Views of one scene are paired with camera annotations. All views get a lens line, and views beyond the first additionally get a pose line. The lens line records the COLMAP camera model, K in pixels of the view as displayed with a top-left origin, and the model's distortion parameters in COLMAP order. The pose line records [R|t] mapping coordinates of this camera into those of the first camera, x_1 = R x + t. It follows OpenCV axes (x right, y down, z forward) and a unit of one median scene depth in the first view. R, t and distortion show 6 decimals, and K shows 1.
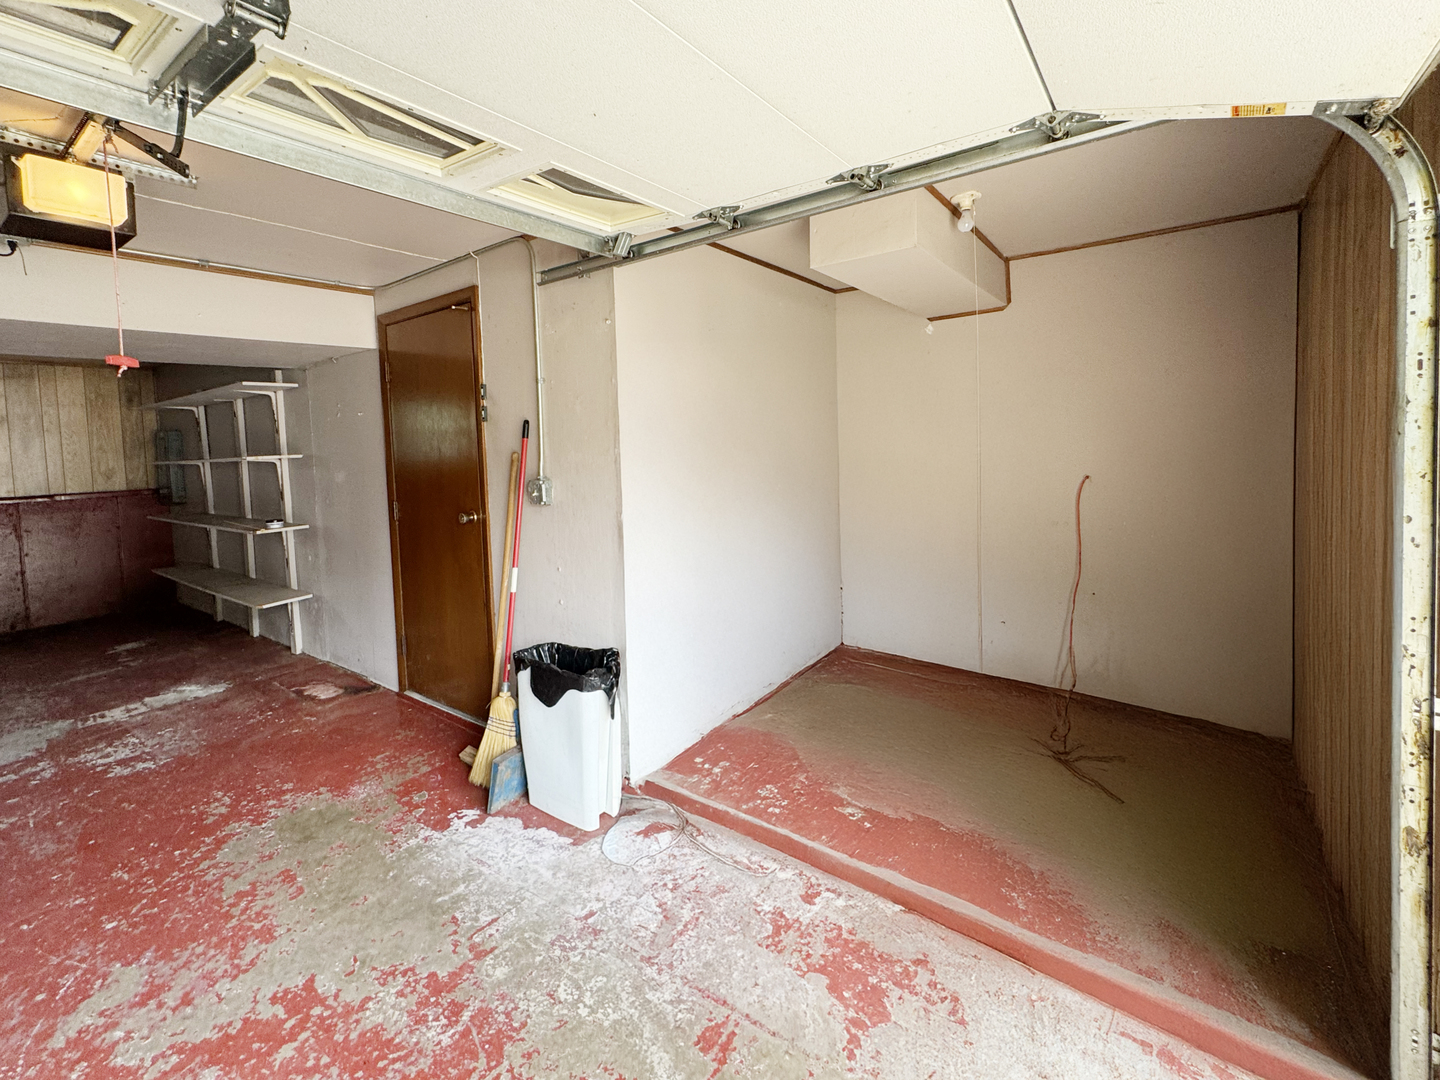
lens RADIAL K [[629.1, 0, 716.6], [0, 629.1, 474.0], [0, 0, 1]] dist [-0.003913, 0.000970]
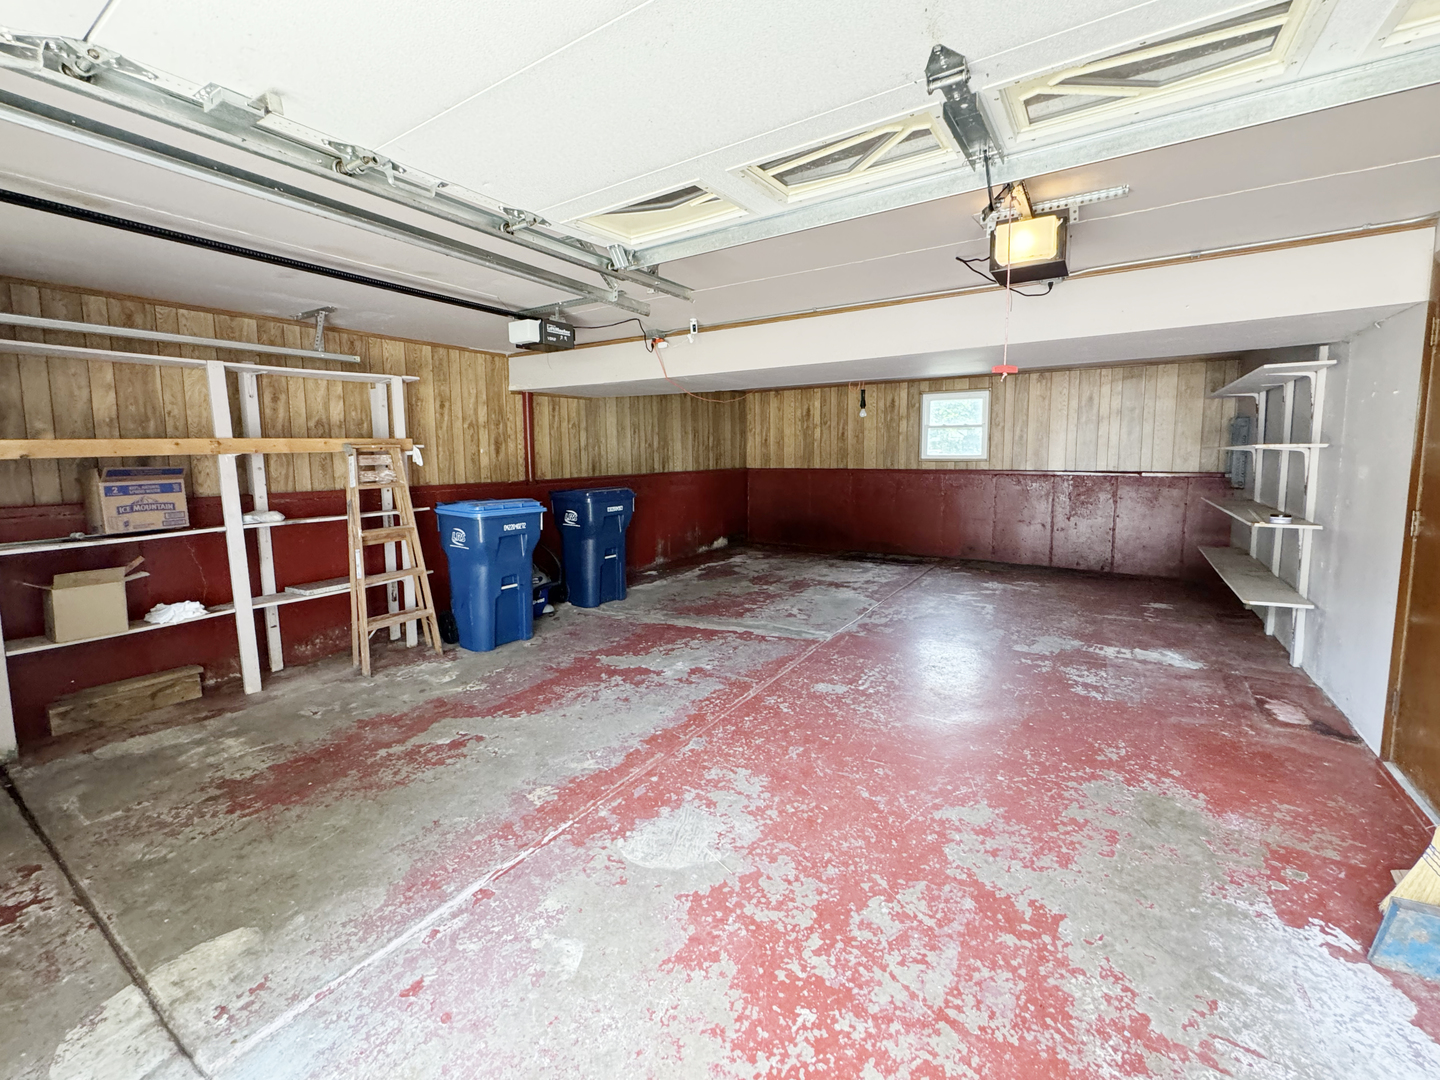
lens RADIAL K [[606.2, 0, 719.1], [0, 606.2, 510.1], [0, 0, 1]] dist [-0.001778, 0.000168]
pose [[0.054946, 0.131647, -0.989773, 0.202304], [-0.047485, 0.990493, 0.129107, -0.014033], [0.997360, 0.039906, 0.060675, 0.207533]]
